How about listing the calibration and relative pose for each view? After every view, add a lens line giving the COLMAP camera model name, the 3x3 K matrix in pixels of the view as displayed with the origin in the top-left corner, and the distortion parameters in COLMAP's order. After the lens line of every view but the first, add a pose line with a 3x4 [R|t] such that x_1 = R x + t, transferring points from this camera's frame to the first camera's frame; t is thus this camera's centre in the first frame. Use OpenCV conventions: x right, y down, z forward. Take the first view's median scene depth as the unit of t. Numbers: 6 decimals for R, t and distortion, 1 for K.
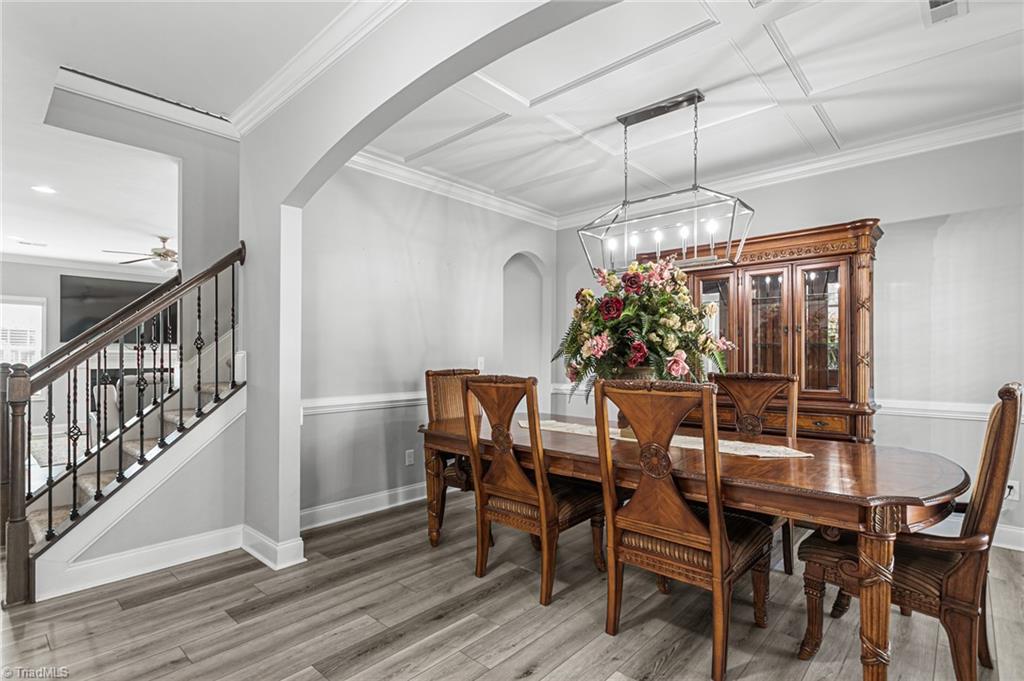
lens RADIAL K [[502.9, 0, 509.8], [0, 502.9, 347.5], [0, 0, 1]] dist [0.000438, 0.000765]
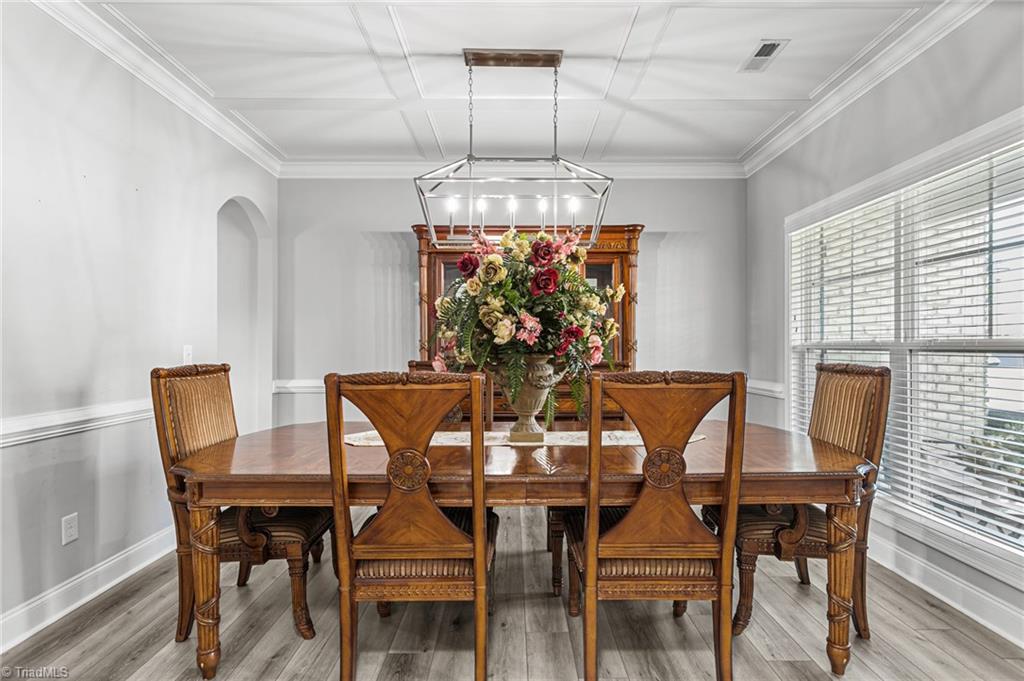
lens RADIAL K [[496.8, 0, 513.1], [0, 496.8, 344.5], [0, 0, 1]] dist [0.004049, 0.001316]
pose [[0.728344, -0.000736, 0.685212, -0.278387], [-0.010813, 0.999863, 0.012567, 0.008725], [-0.685127, -0.016562, 0.728236, 0.350338]]
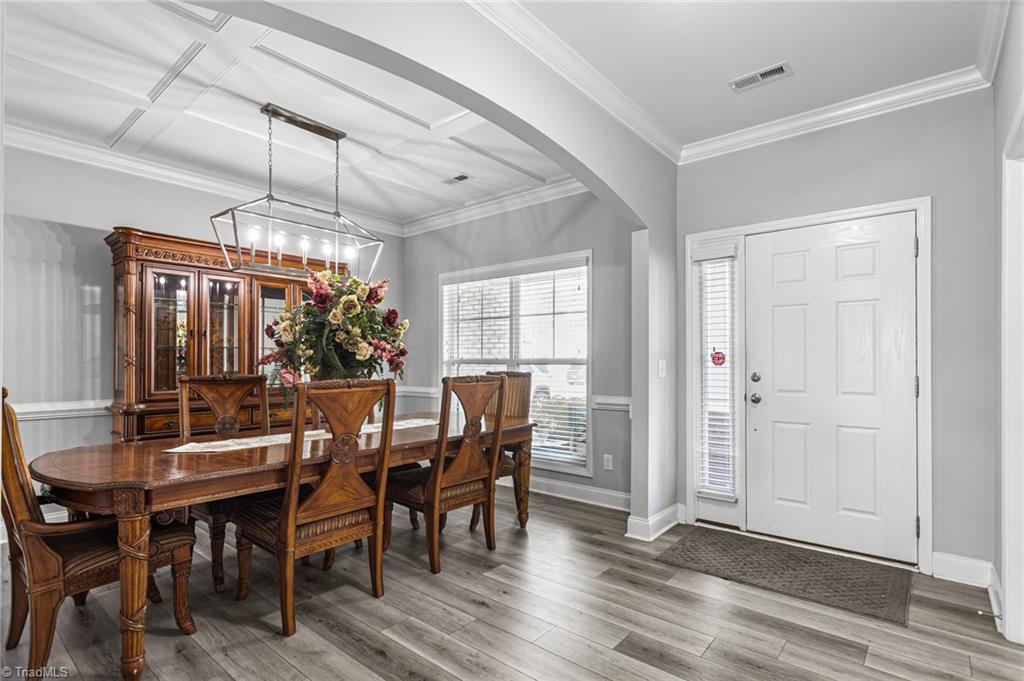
lens RADIAL K [[498.0, 0, 512.2], [0, 498.0, 360.7], [0, 0, 1]] dist [-0.000247, 0.000889]
pose [[-0.042800, -0.000227, 0.999084, -0.724447], [-0.018238, 0.999834, -0.000554, 0.012705], [-0.998917, -0.018245, -0.042797, 0.576783]]
